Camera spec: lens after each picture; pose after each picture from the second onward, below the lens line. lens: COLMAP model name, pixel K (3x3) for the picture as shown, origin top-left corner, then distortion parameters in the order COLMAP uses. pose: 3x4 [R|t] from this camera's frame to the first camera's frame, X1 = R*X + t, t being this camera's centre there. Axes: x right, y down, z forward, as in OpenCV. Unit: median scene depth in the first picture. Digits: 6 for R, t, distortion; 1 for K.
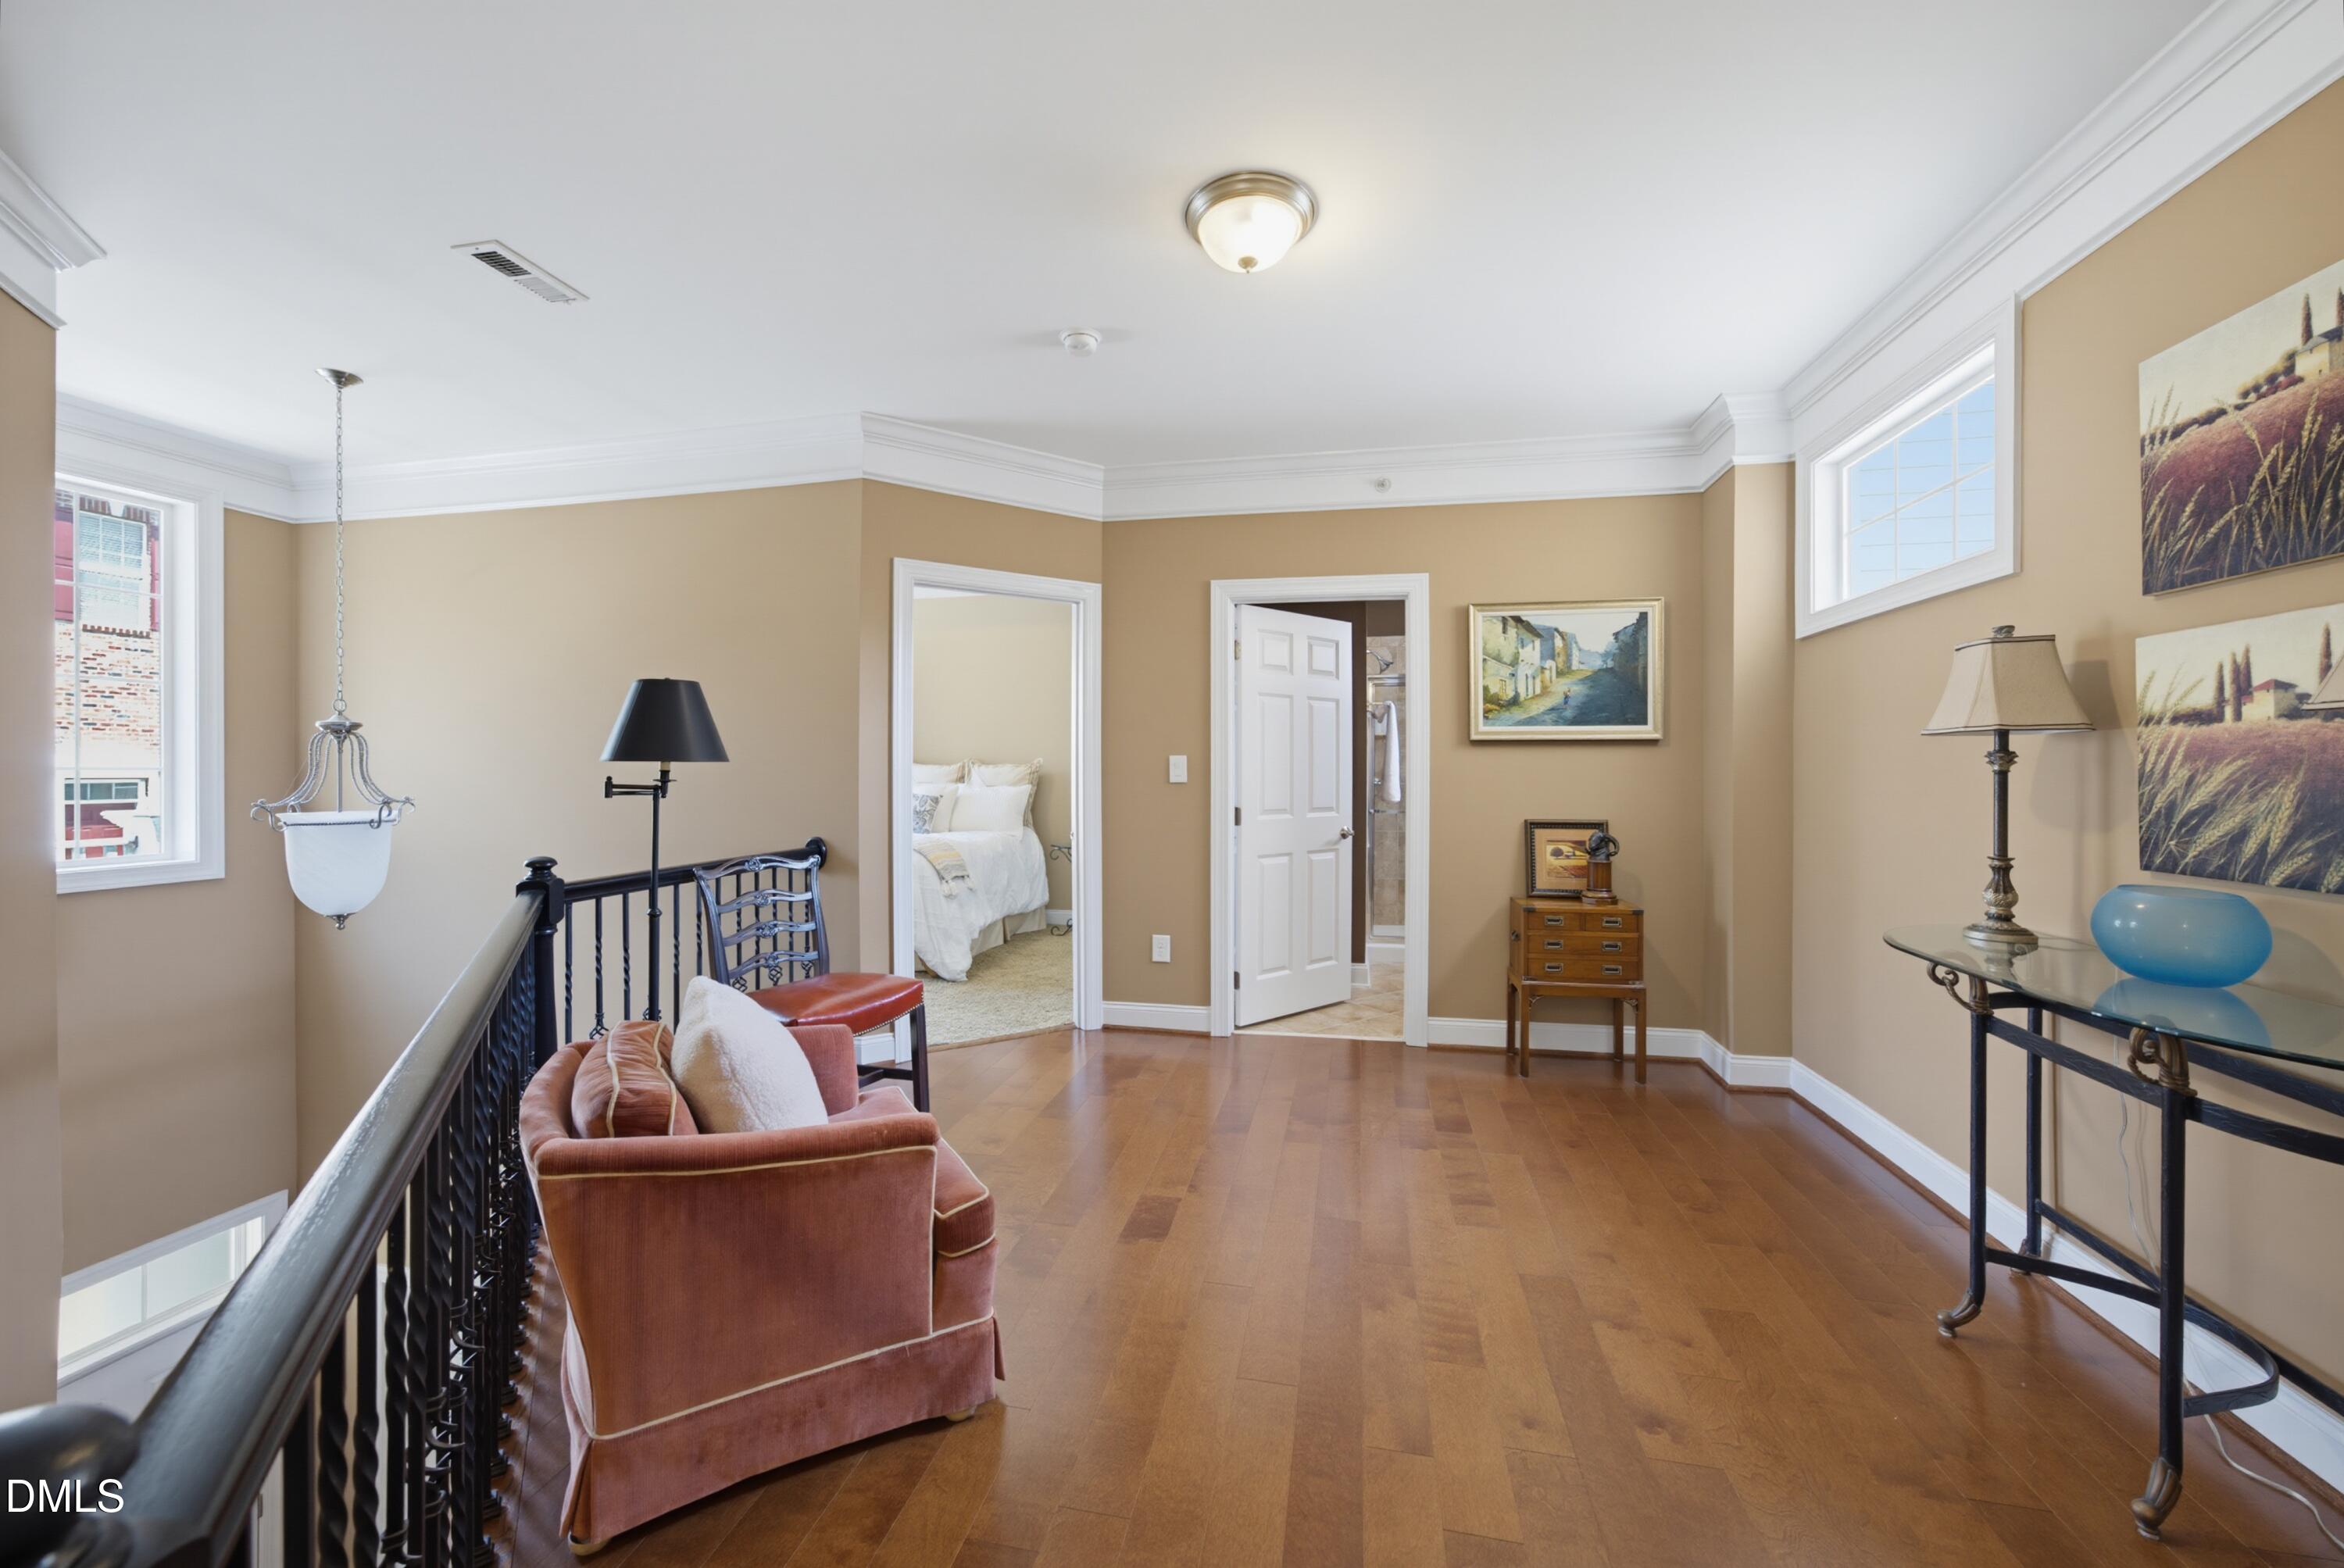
lens RADIAL K [[881.2, 0, 1171.5], [0, 881.2, 771.4], [0, 0, 1]] dist [-0.000763, 0.000037]
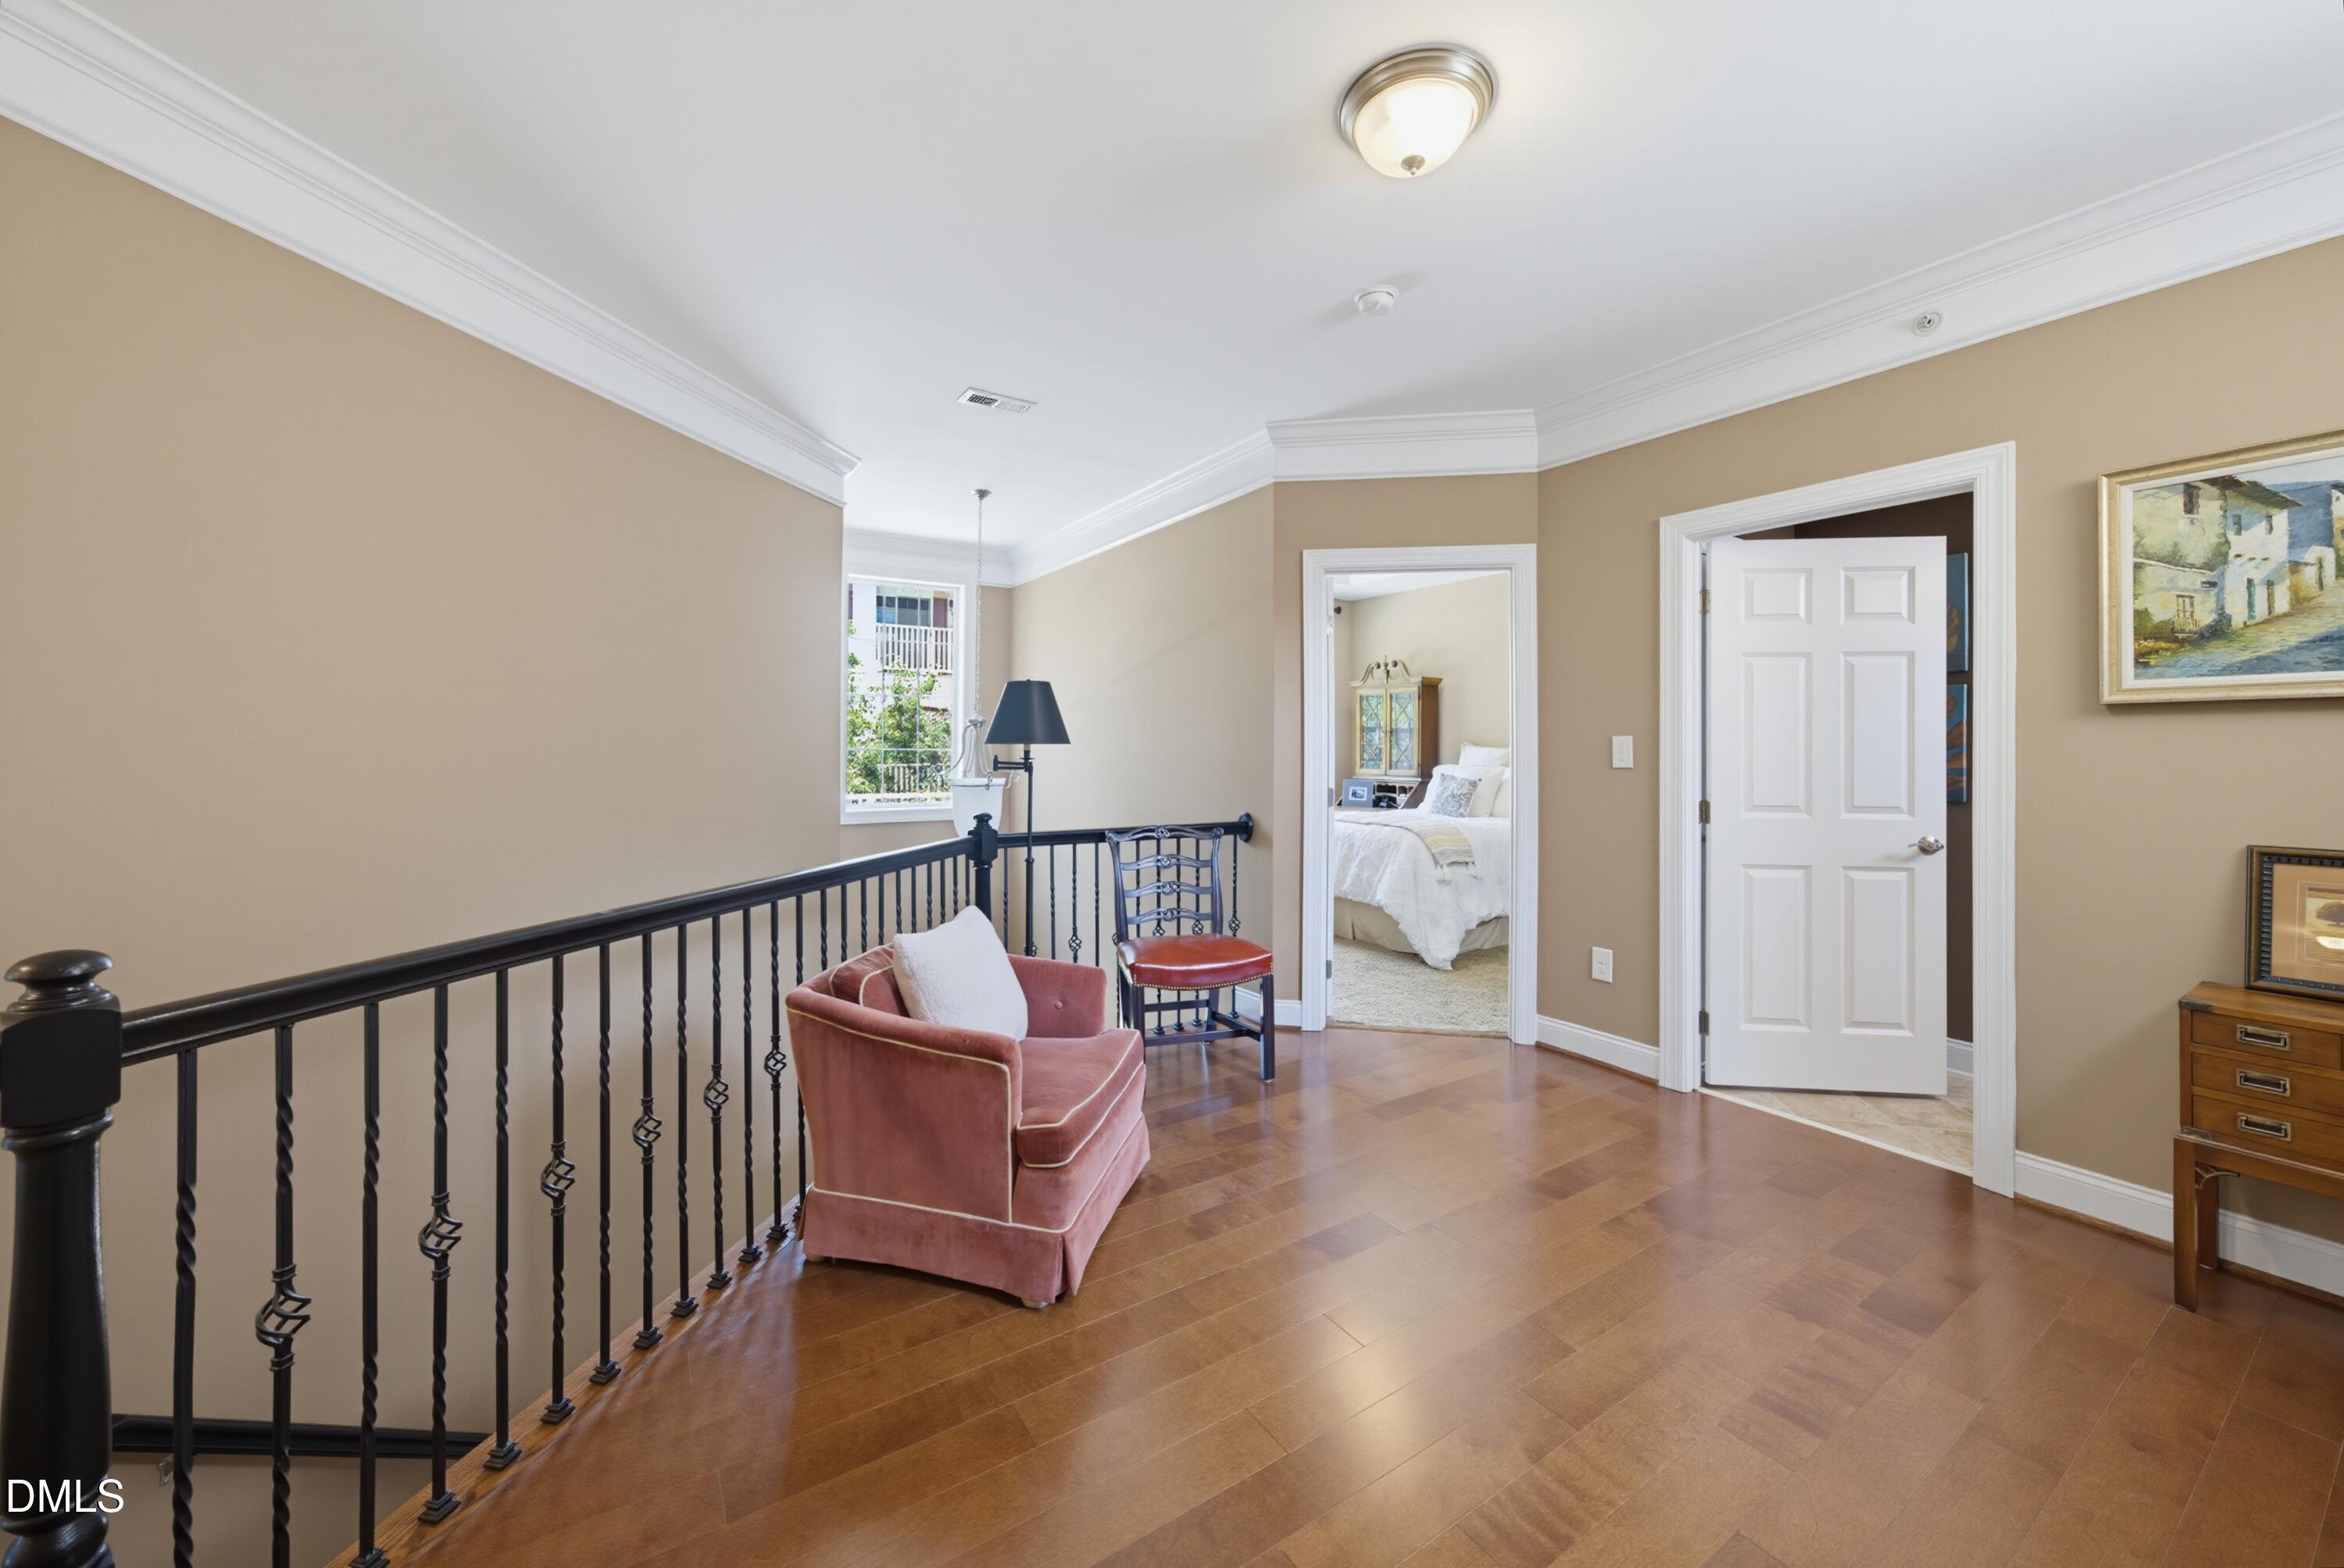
lens RADIAL K [[882.6, 0, 1180.8], [0, 882.6, 752.1], [0, 0, 1]] dist [-0.055052, 0.033622]
pose [[0.706722, 0.002671, -0.707486, 0.315140], [-0.005189, 0.999986, -0.001408, 0.001090], [0.707472, 0.004666, 0.706726, 0.144106]]
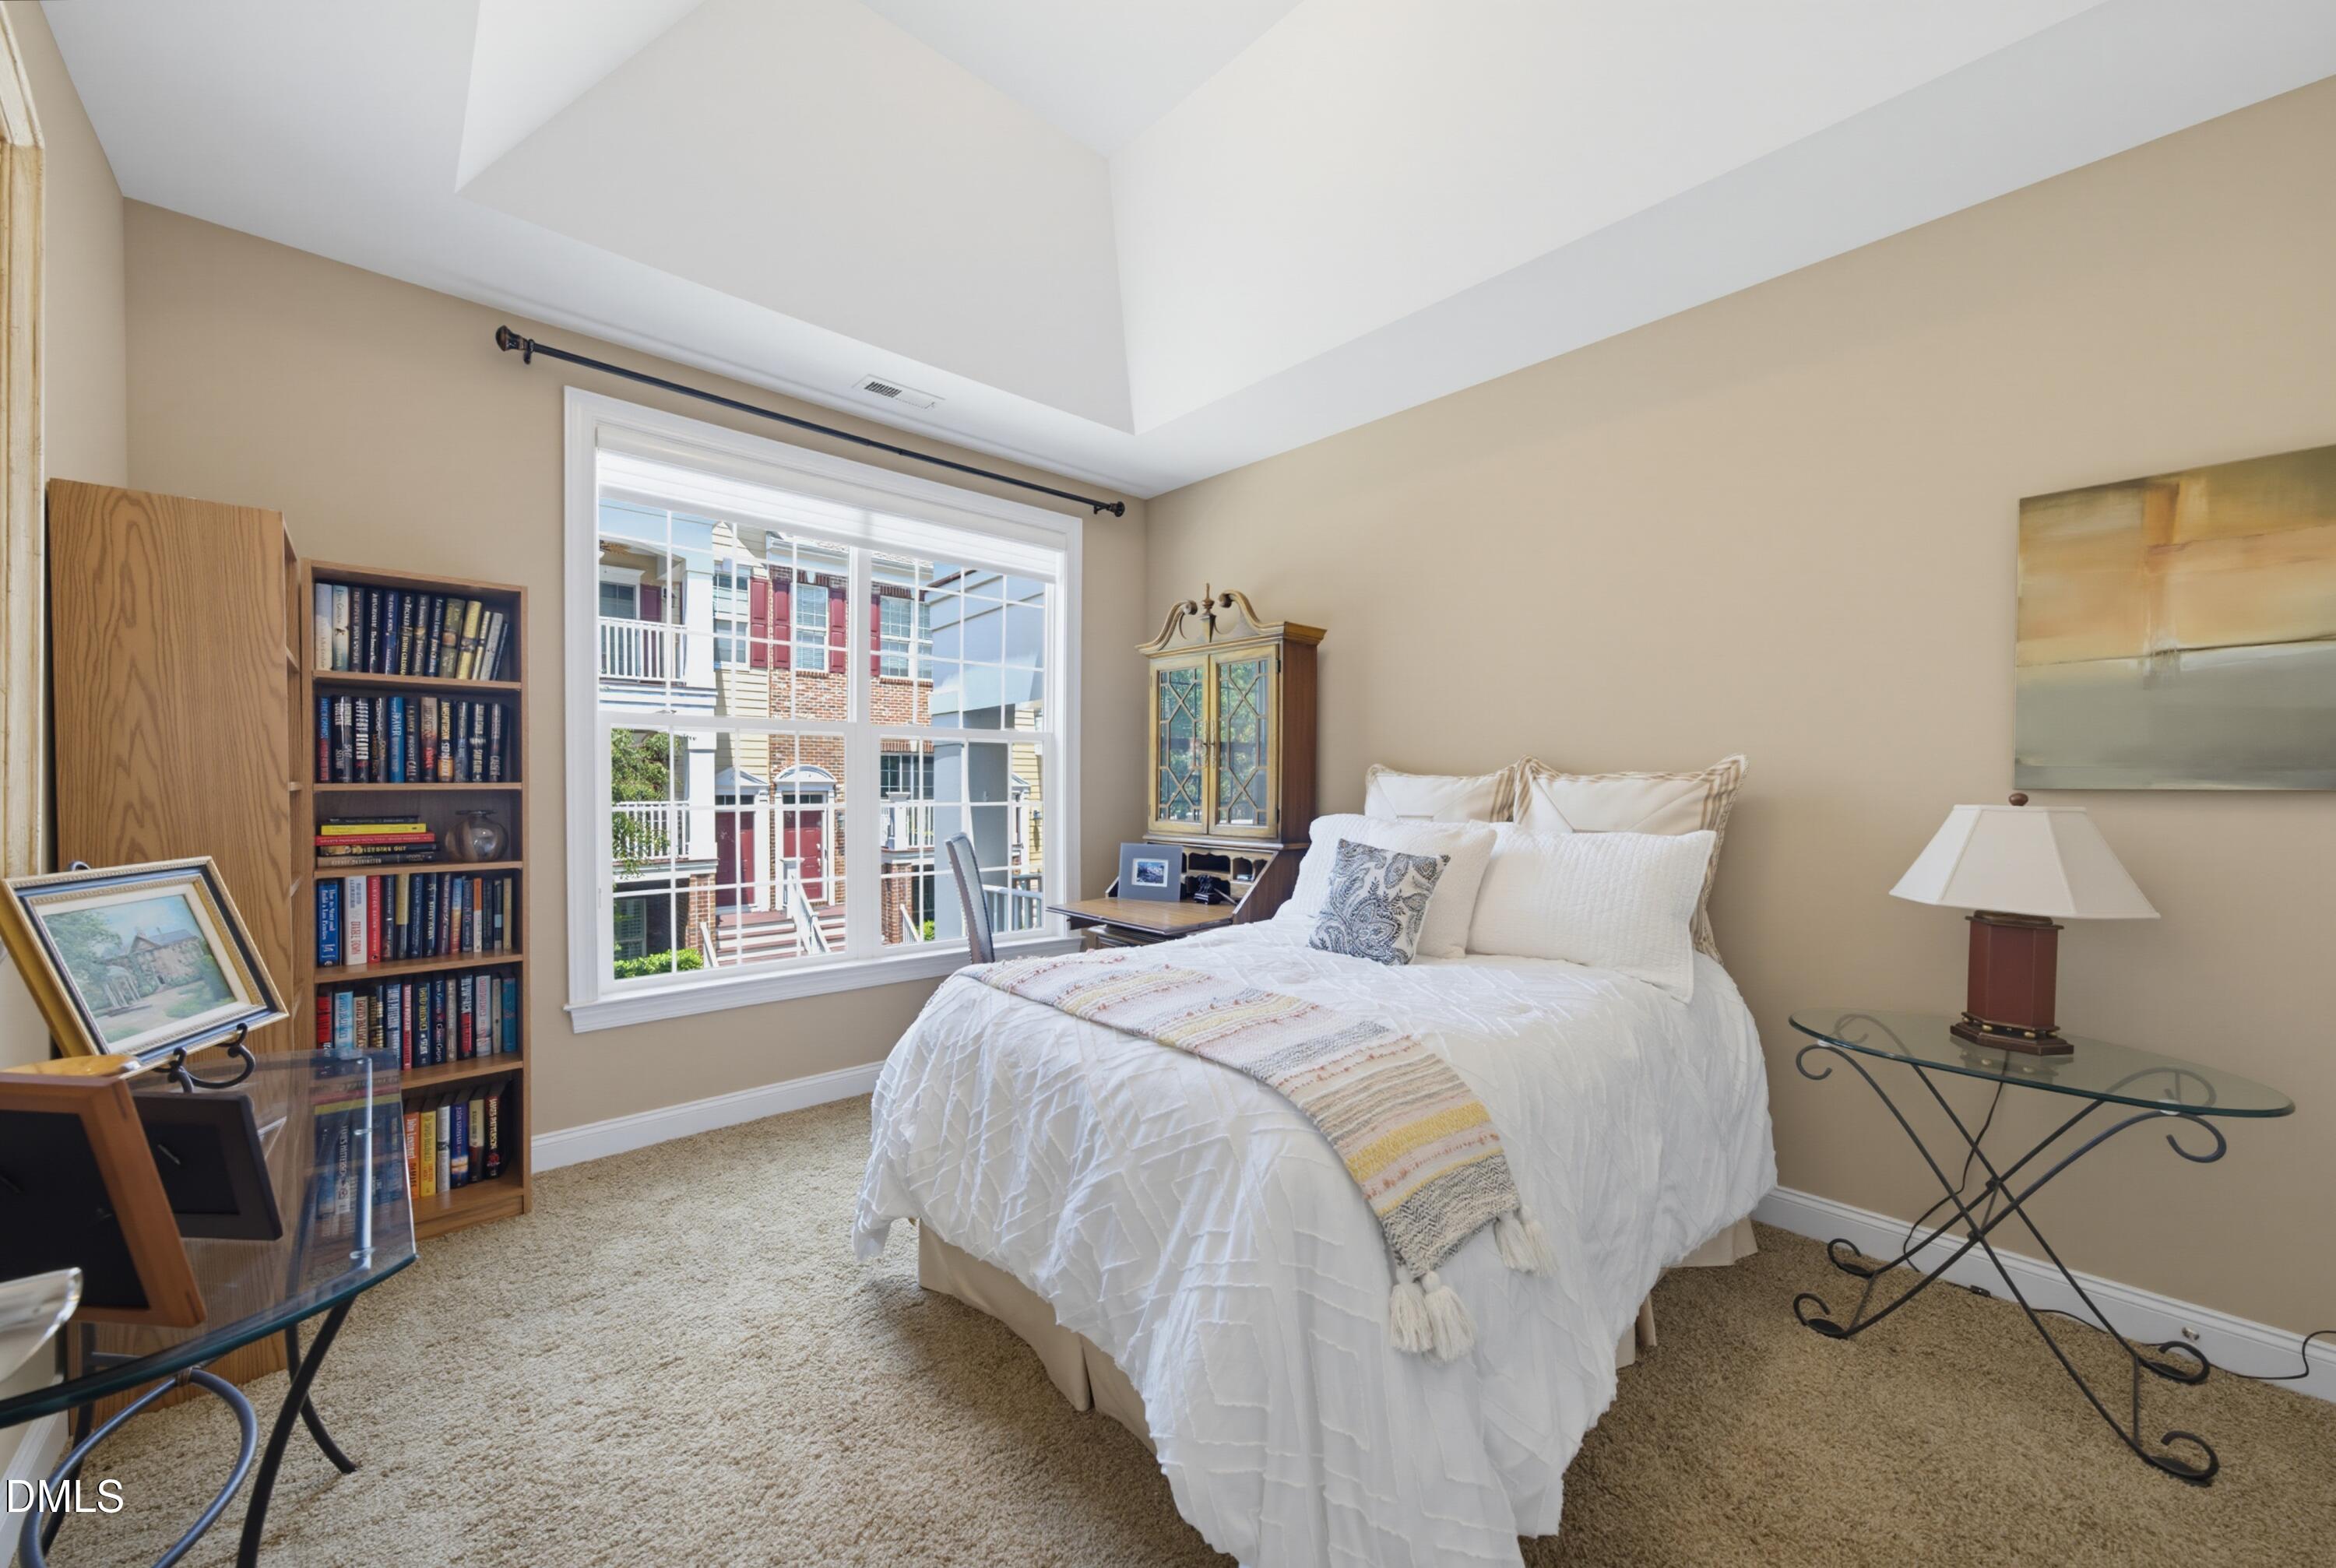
lens RADIAL K [[878.1, 0, 1167.5], [0, 878.1, 771.5], [0, 0, 1]] dist [-0.000763, 0.000037]
pose [[0.814714, -0.006545, -0.579825, -0.240190], [-0.005814, 0.999794, -0.019455, -0.000958], [0.579833, 0.019221, 0.814508, 1.063744]]
